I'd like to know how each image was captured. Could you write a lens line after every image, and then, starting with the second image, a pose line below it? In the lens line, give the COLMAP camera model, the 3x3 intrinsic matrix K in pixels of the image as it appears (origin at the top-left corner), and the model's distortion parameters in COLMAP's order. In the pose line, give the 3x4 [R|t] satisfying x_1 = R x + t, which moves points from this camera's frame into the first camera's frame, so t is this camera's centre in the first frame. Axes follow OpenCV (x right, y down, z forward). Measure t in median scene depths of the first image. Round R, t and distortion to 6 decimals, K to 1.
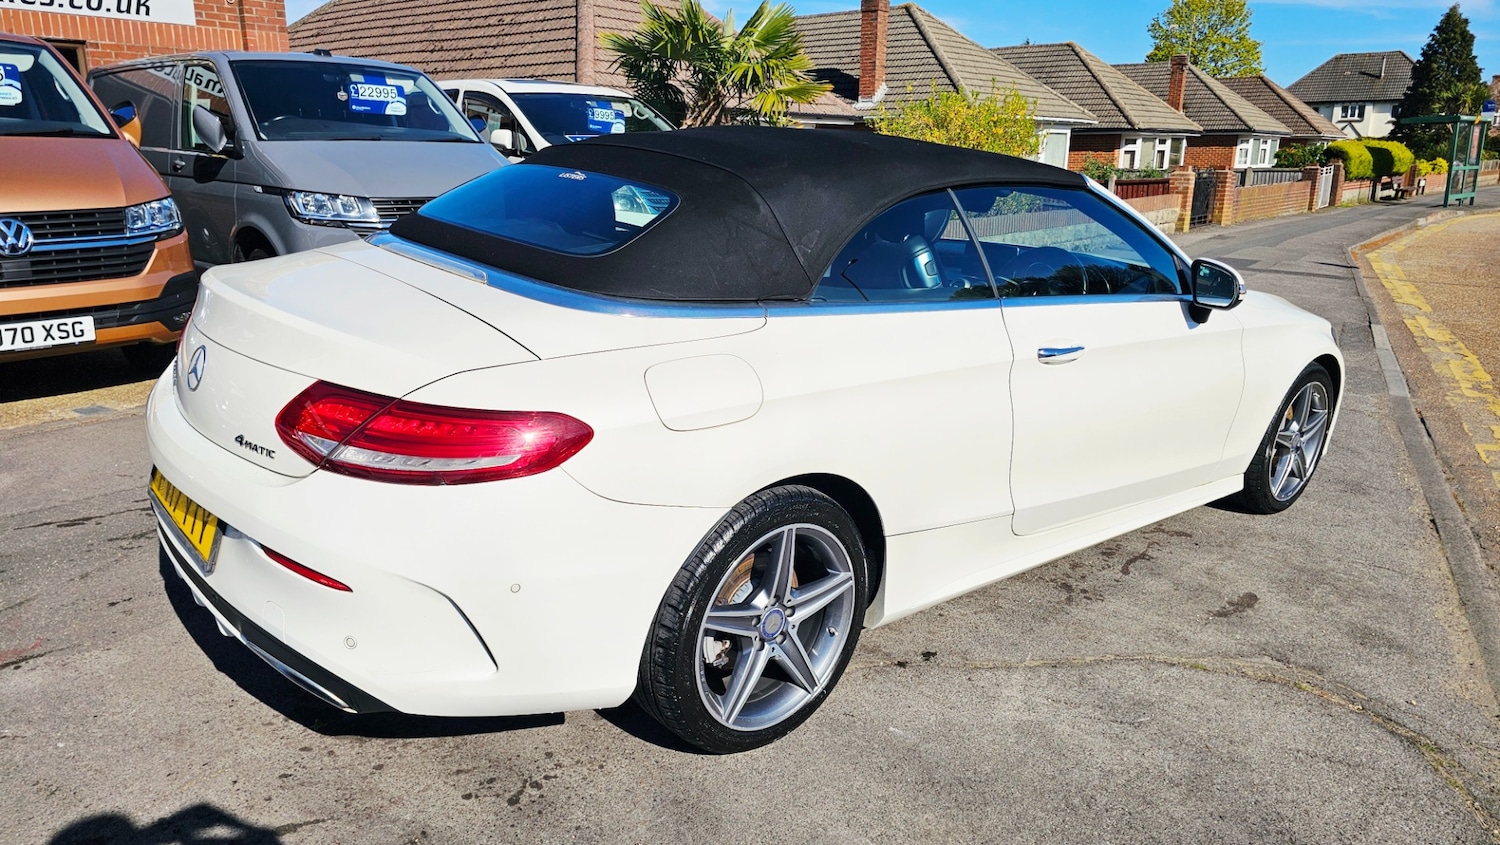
lens RADIAL K [[1012.2, 0, 741.6], [0, 1012.2, 417.5], [0, 0, 1]] dist [0.055963, -0.052701]
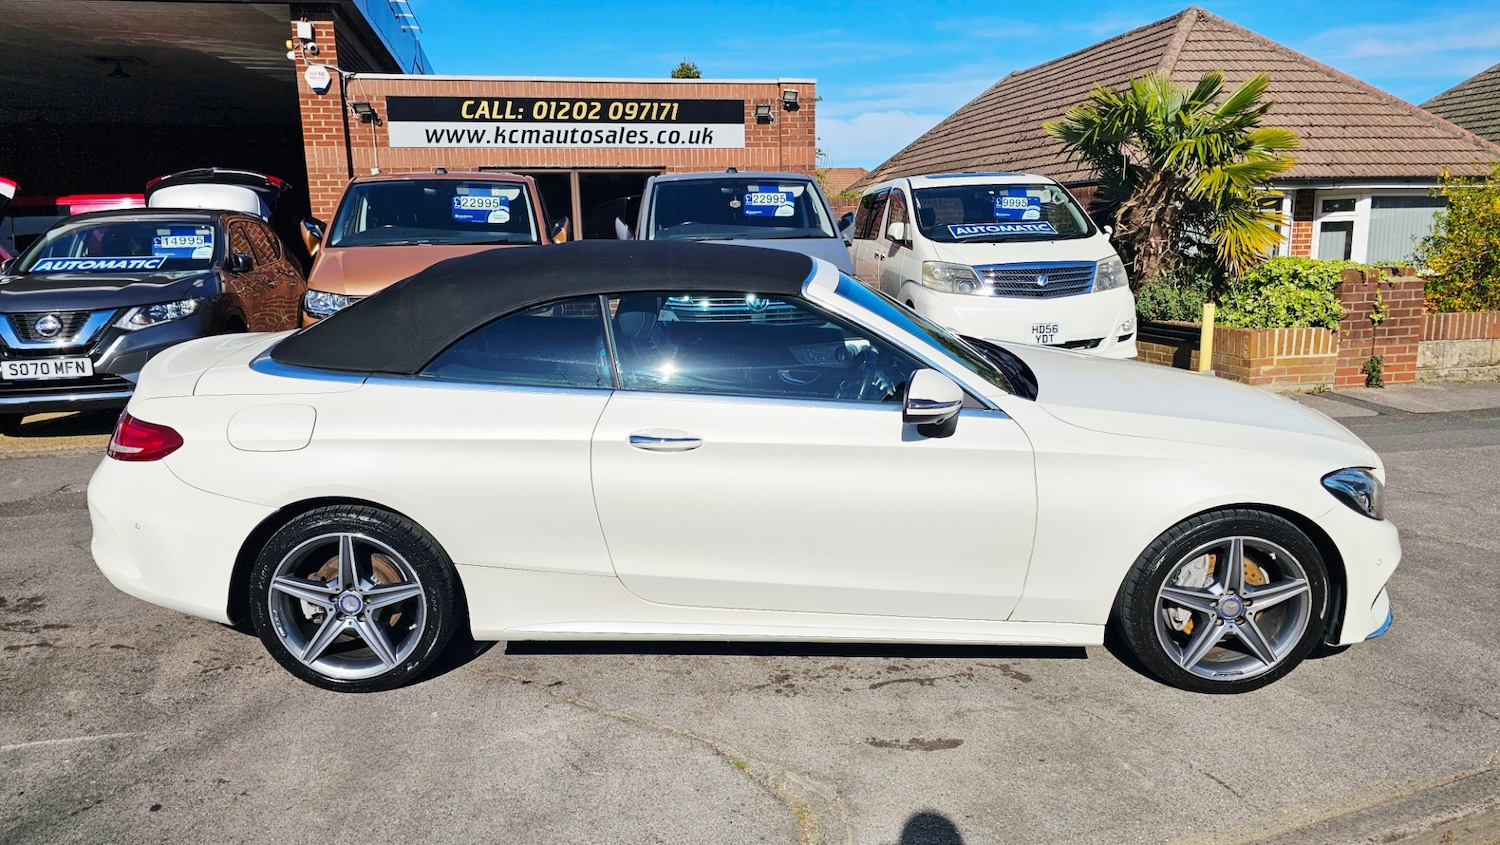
lens RADIAL K [[1009.7, 0, 744.0], [0, 1009.7, 423.0], [0, 0, 1]] dist [0.109902, -0.165991]
pose [[0.768121, 0.098145, -0.632739, 0.419240], [-0.139304, 0.990128, -0.015530, -0.030820], [0.624968, 0.100072, 0.774210, 0.072546]]
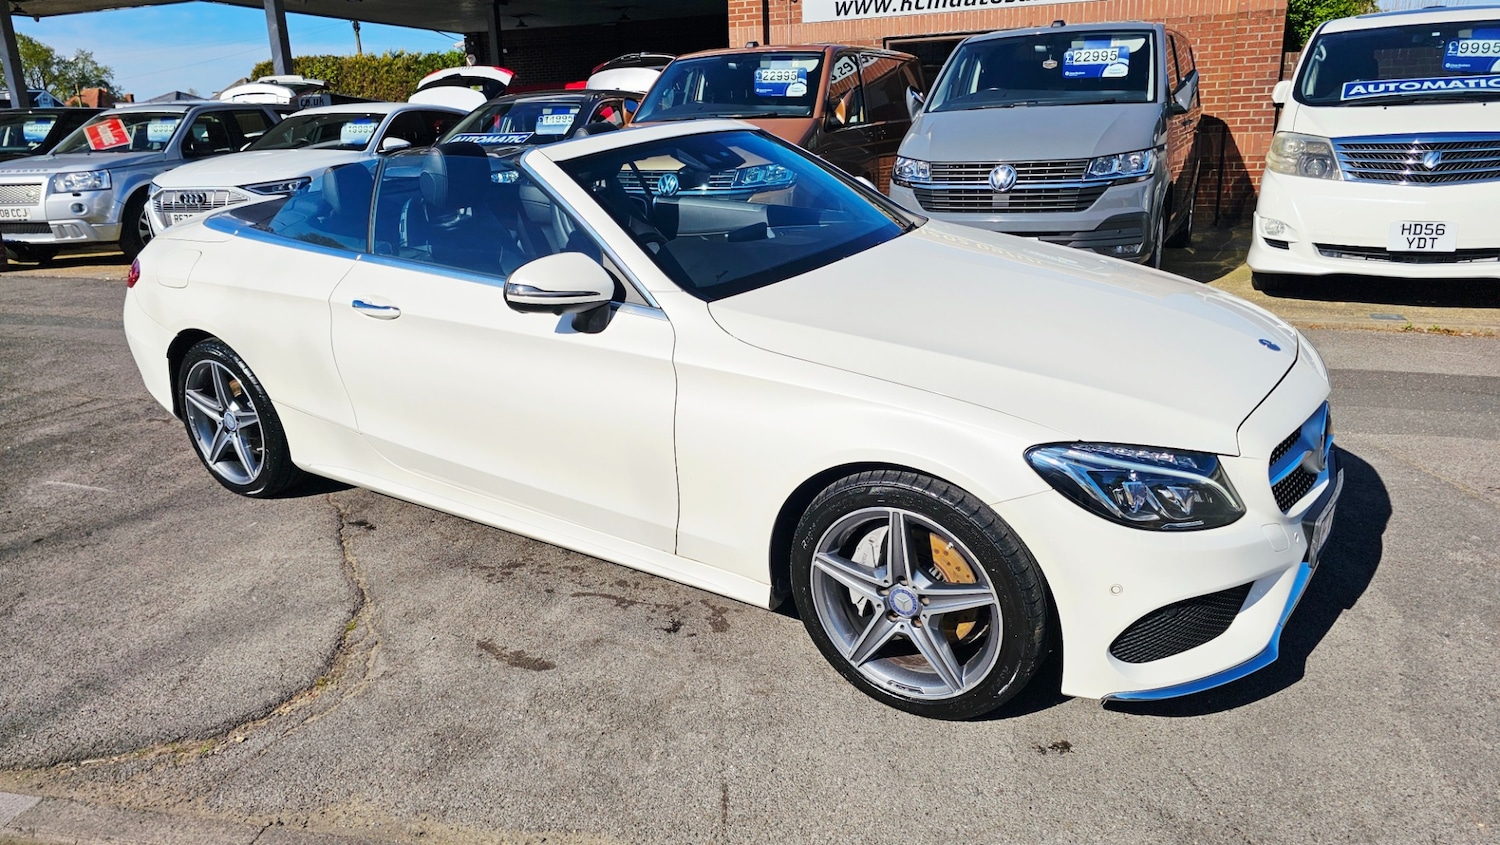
lens RADIAL K [[1012.2, 0, 741.6], [0, 1012.2, 417.5], [0, 0, 1]] dist [0.055963, -0.052701]
pose [[0.282055, 0.250890, -0.926013, 0.585613], [-0.211360, 0.957737, 0.195107, -0.099384], [0.935827, 0.140691, 0.323163, 0.398266]]
